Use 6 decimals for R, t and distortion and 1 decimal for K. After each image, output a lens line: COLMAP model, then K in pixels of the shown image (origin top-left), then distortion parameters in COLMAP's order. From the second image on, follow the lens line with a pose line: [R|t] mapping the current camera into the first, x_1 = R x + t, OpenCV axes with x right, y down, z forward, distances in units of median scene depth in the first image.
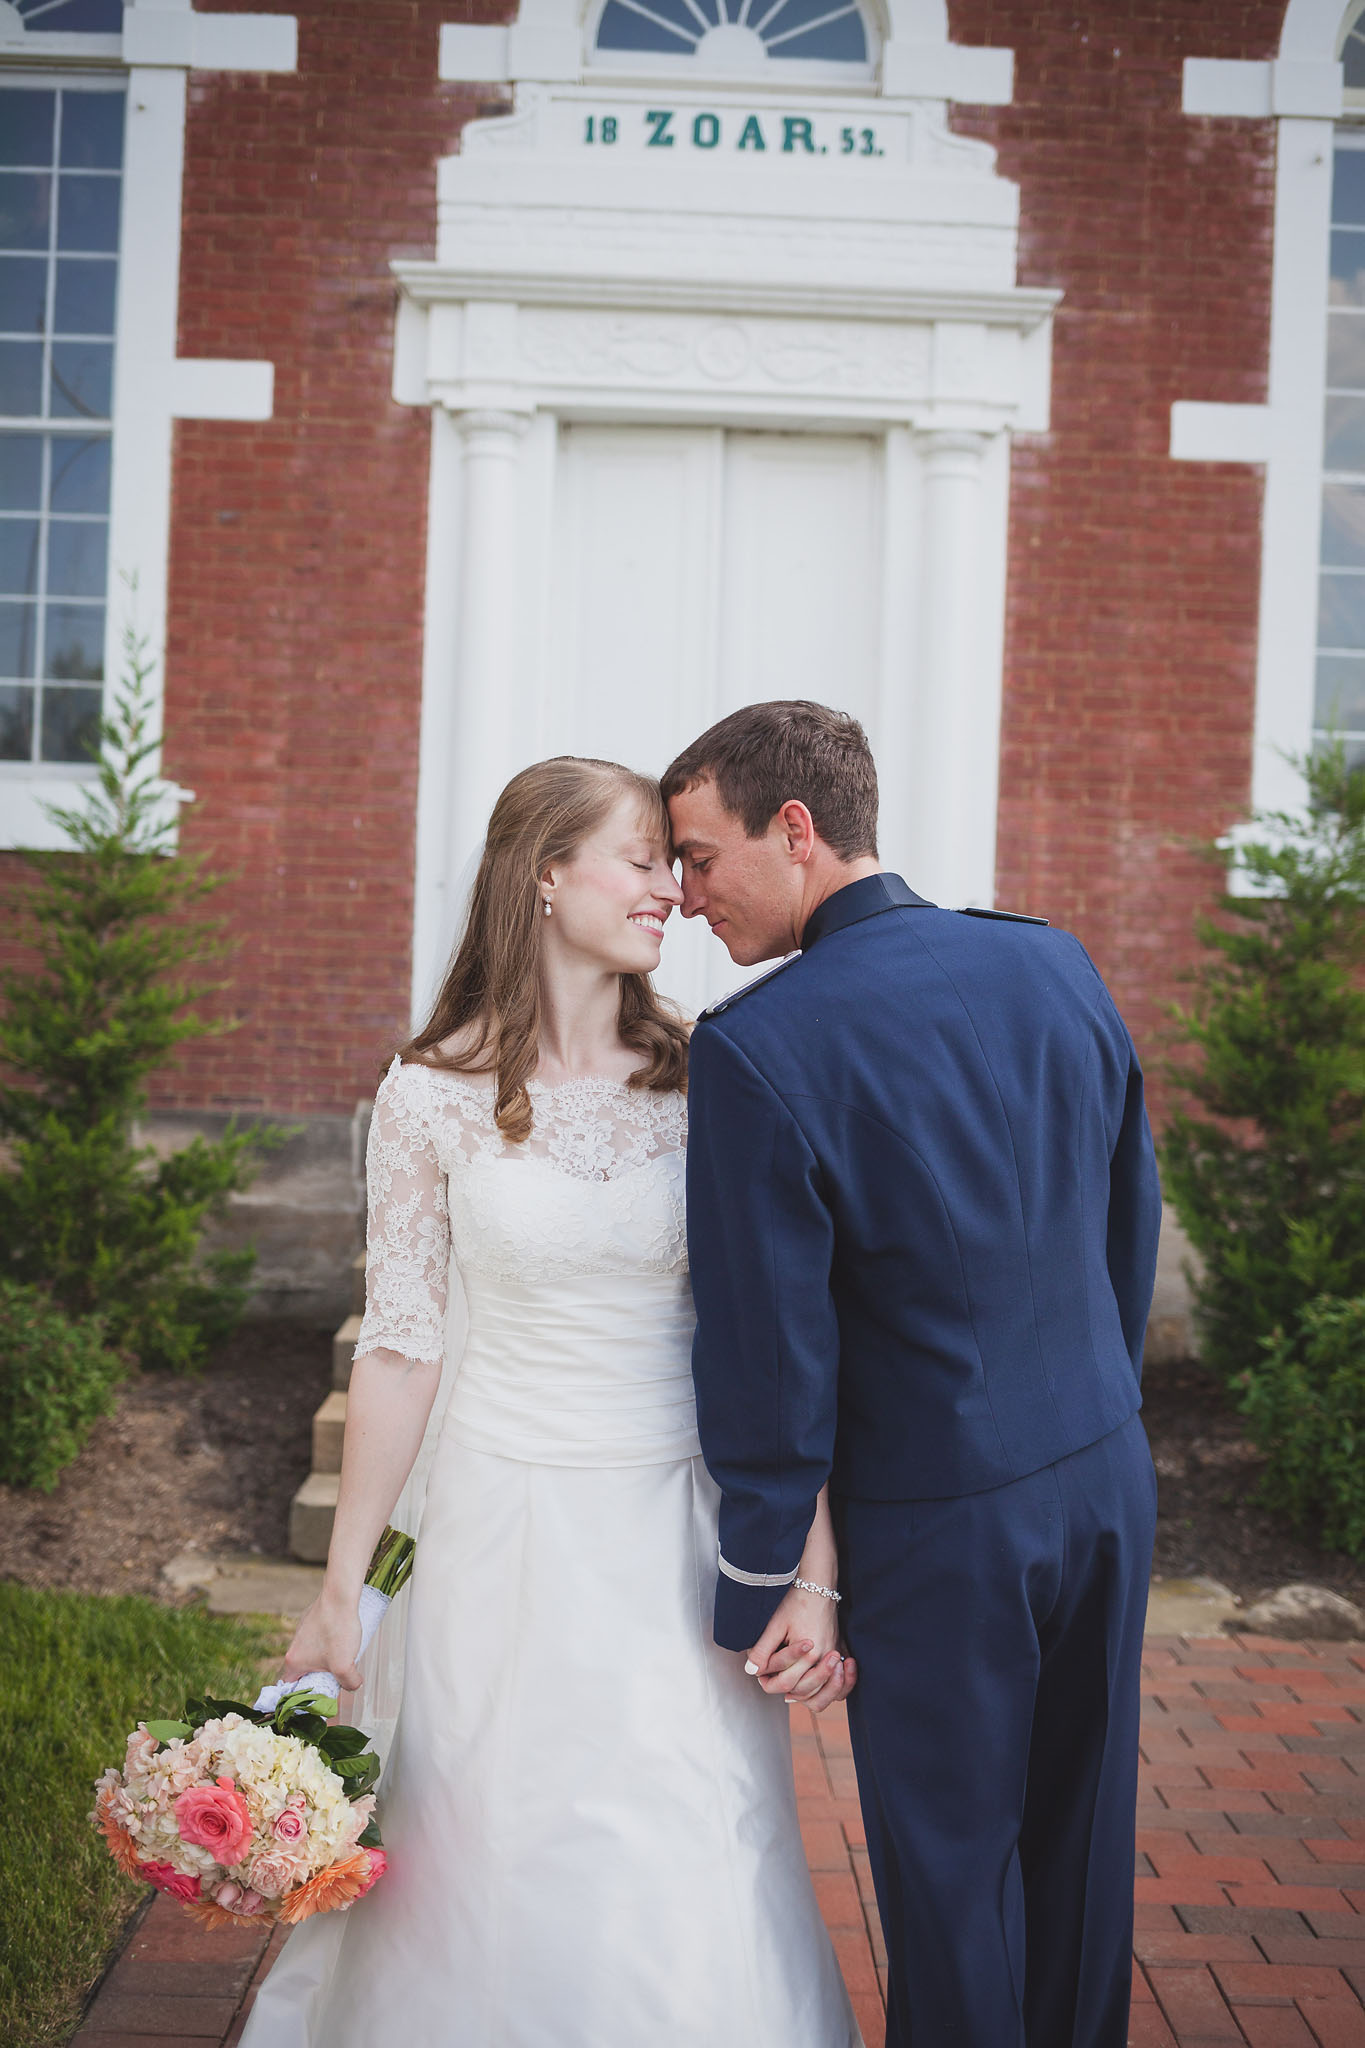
lens RADIAL K [[2040.5, 0, 682.5], [0, 2040.5, 1024.0], [0, 0, 1]] dist [-0.042372, -0.008650]
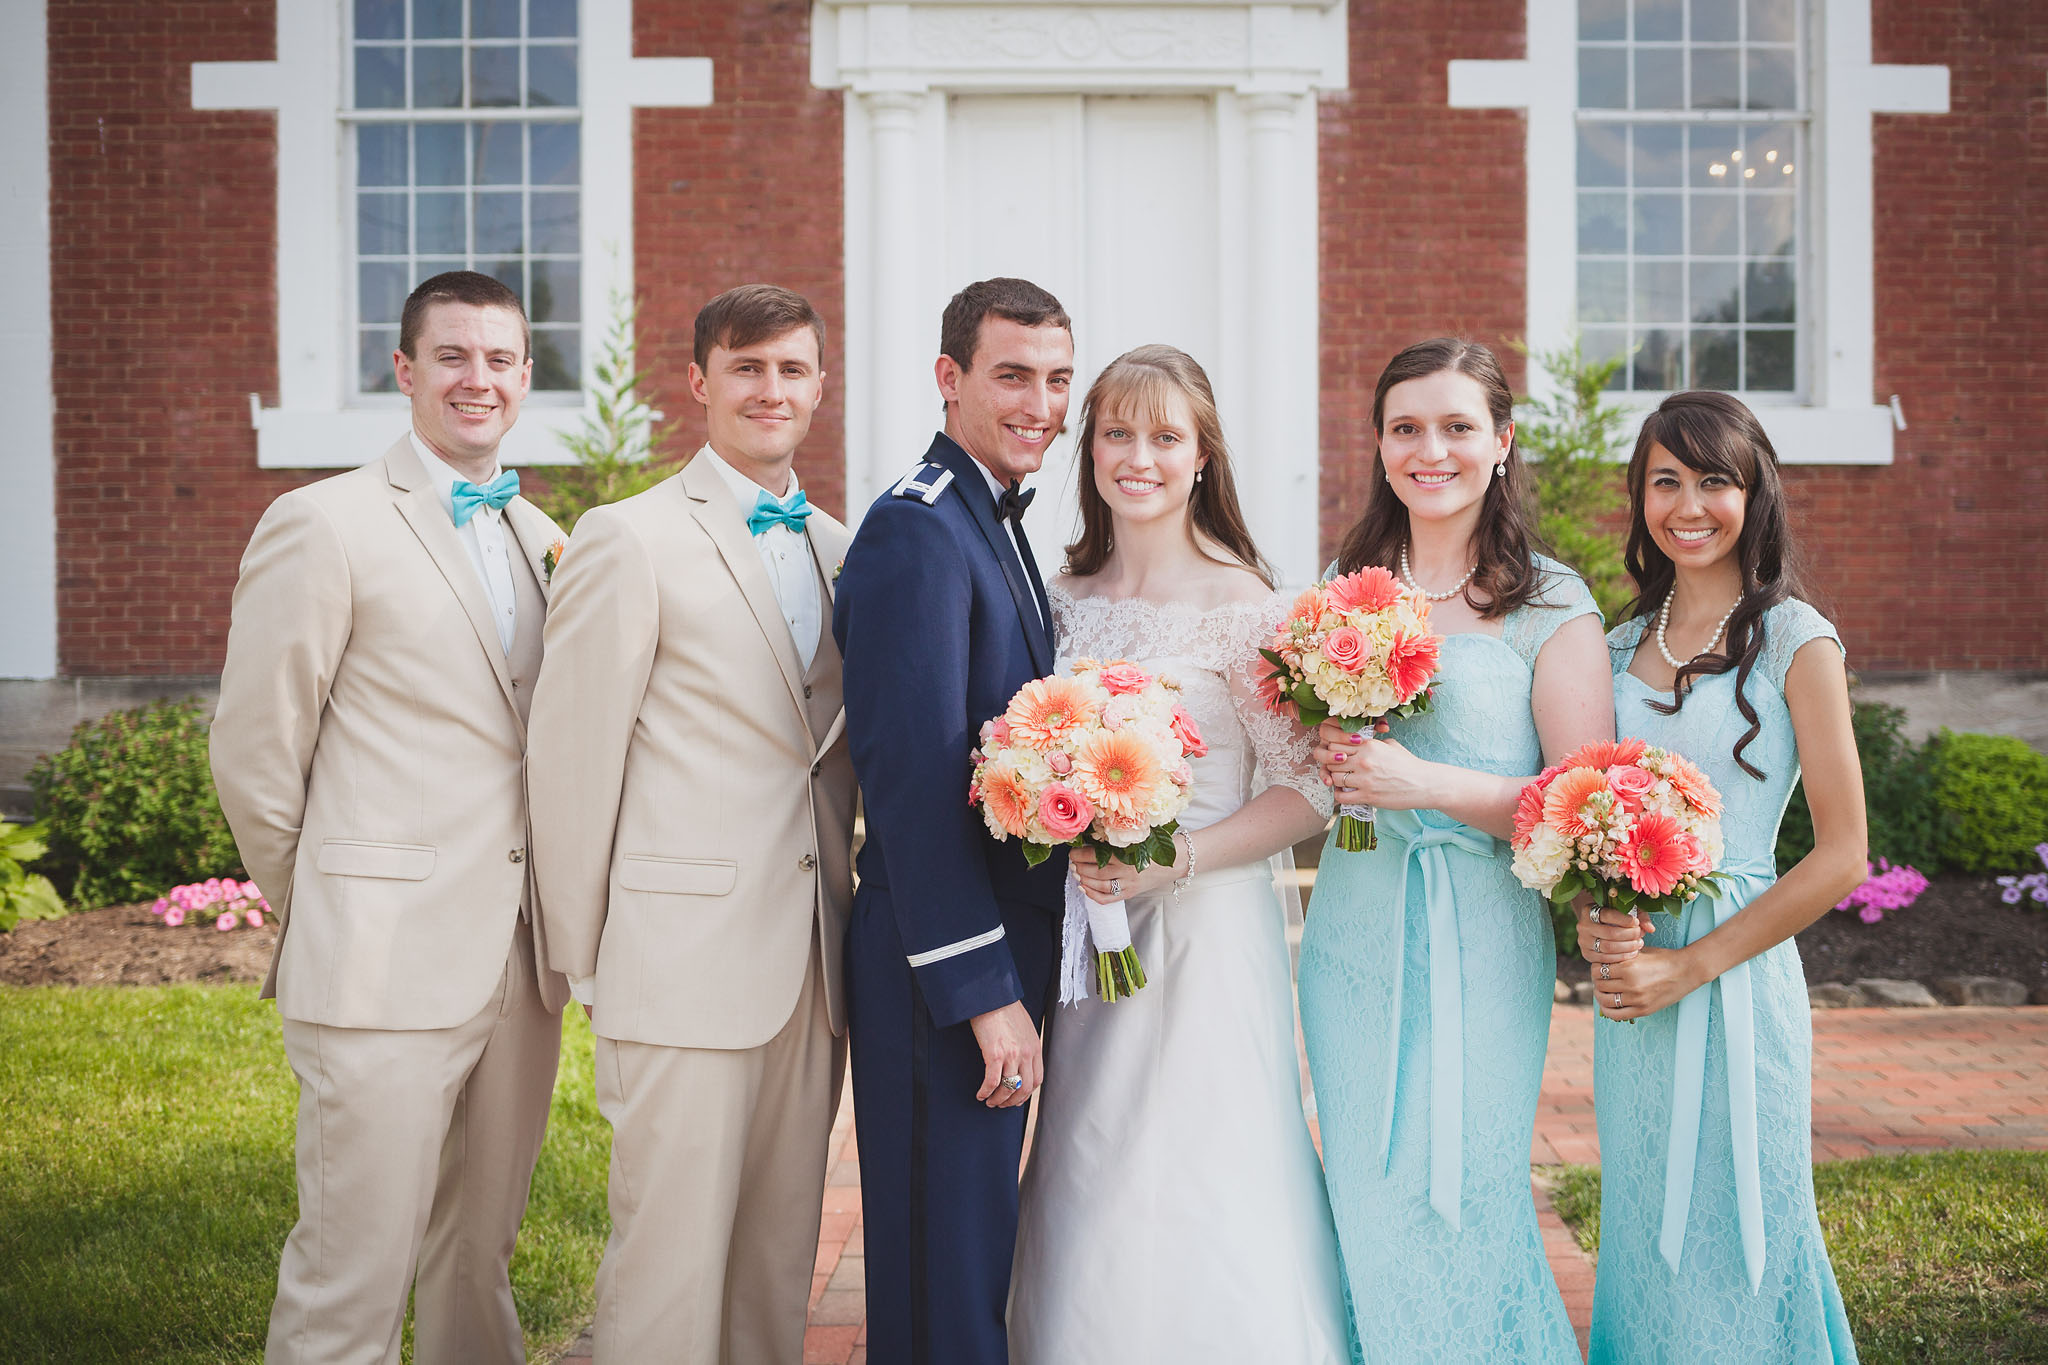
lens RADIAL K [[2248.8, 0, 1138.3], [0, 2248.8, 612.3], [0, 0, 1]] dist [-0.061014, 0.017302]
pose [[0.999075, -0.041245, 0.012137, 0.024638], [0.041195, 0.999142, 0.004340, 0.012089], [-0.012306, -0.003836, 0.999917, -0.350533]]
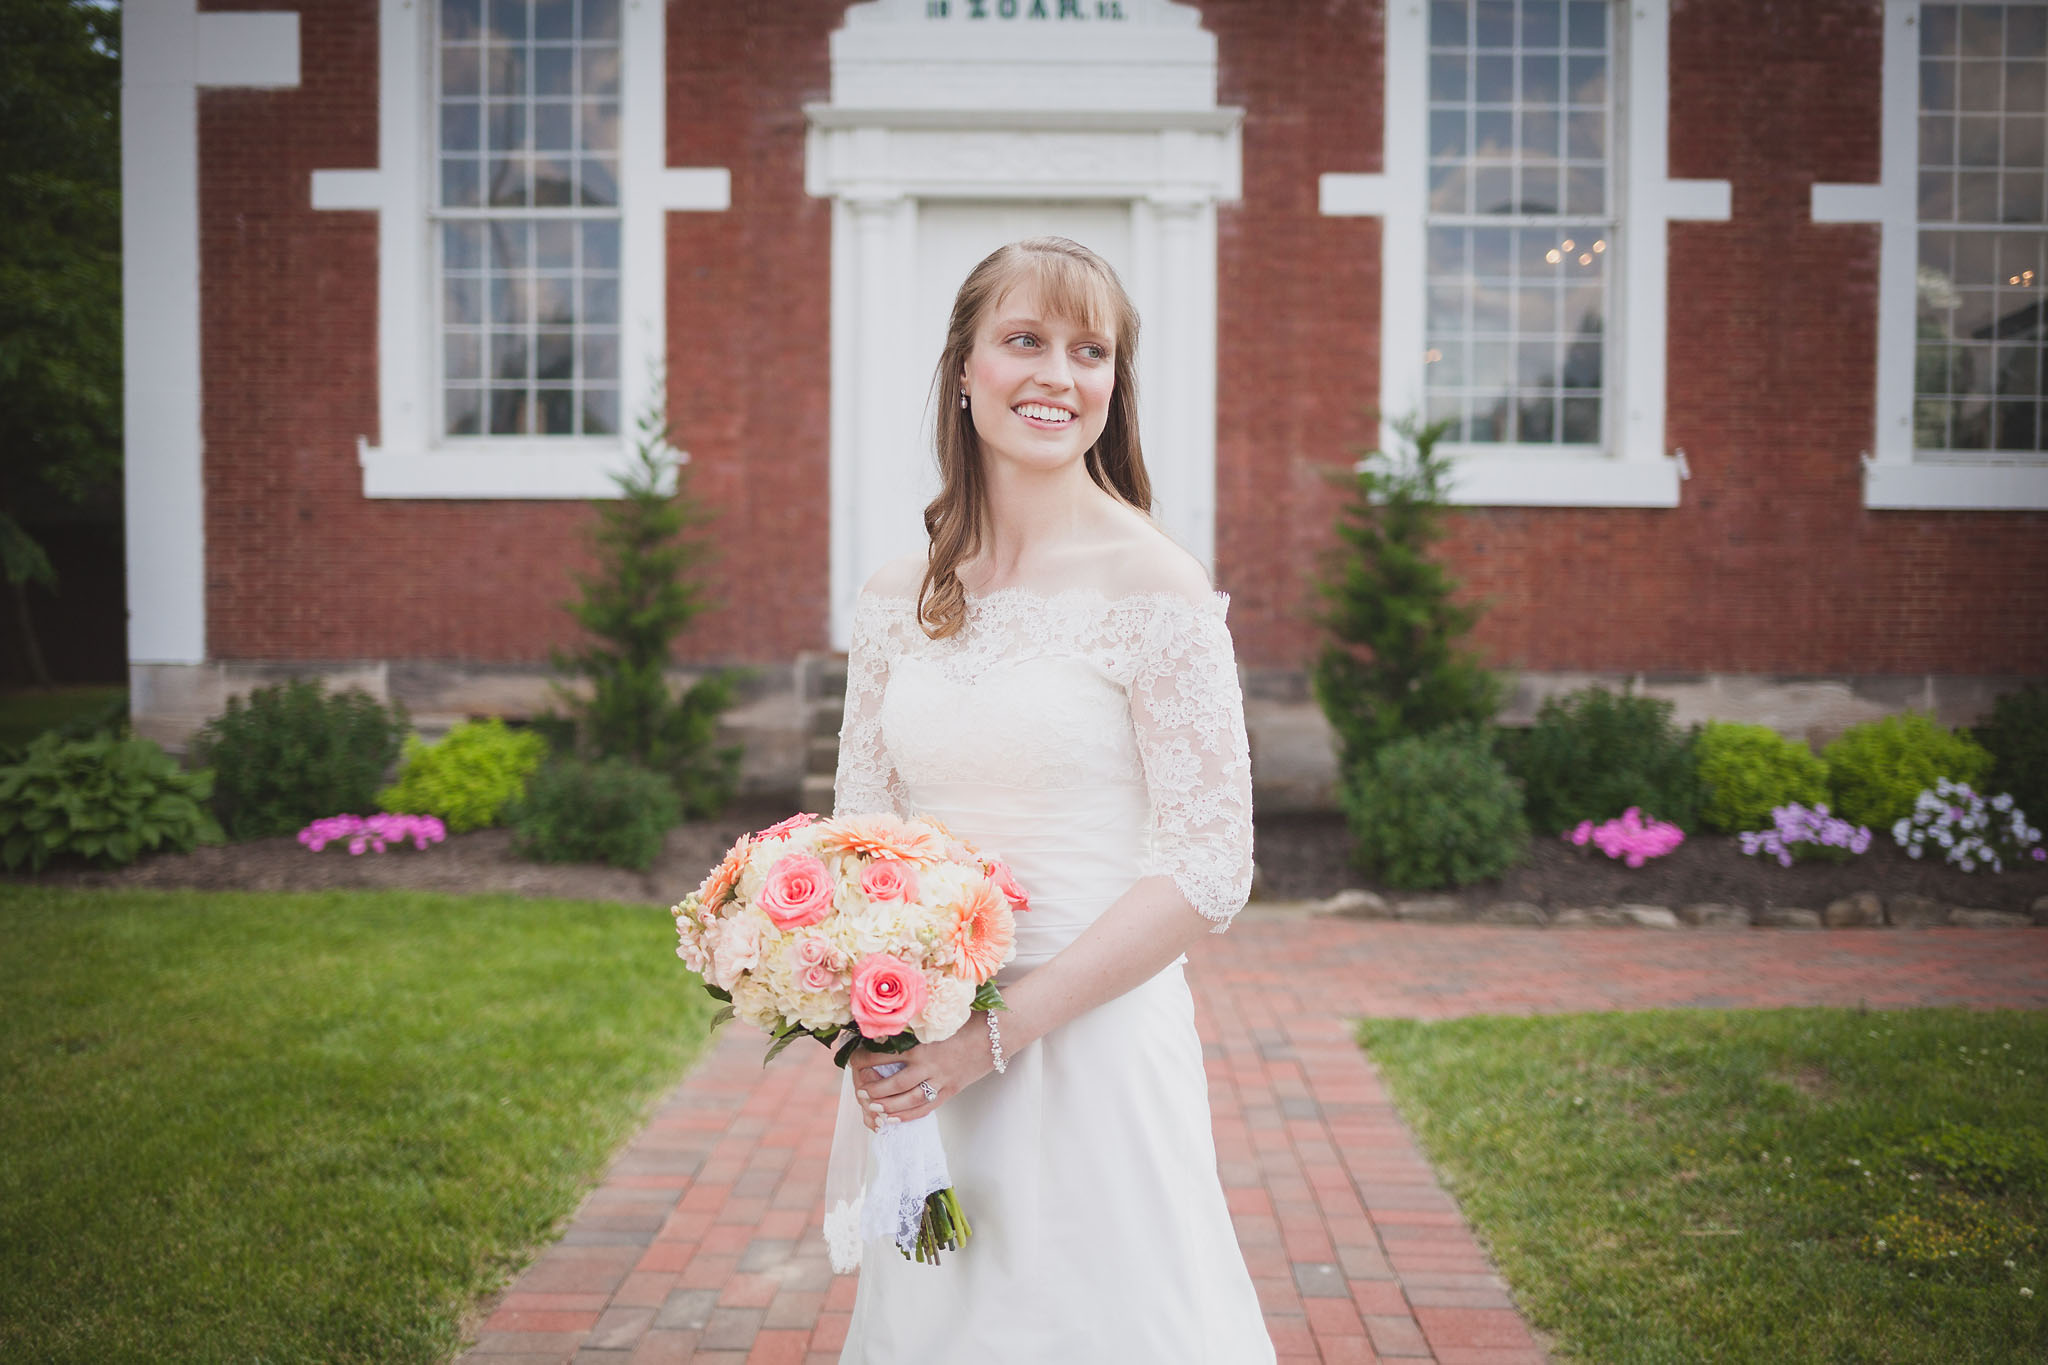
lens RADIAL K [[1938.6, 0, 1024.0], [0, 1938.6, 682.5], [0, 0, 1]] dist [-0.045075, 0.027451]
pose [[0.999475, -0.030135, -0.011874, 0.025732], [0.030507, 0.999006, 0.032495, 0.017354], [0.010883, -0.032840, 0.999401, -0.456119]]
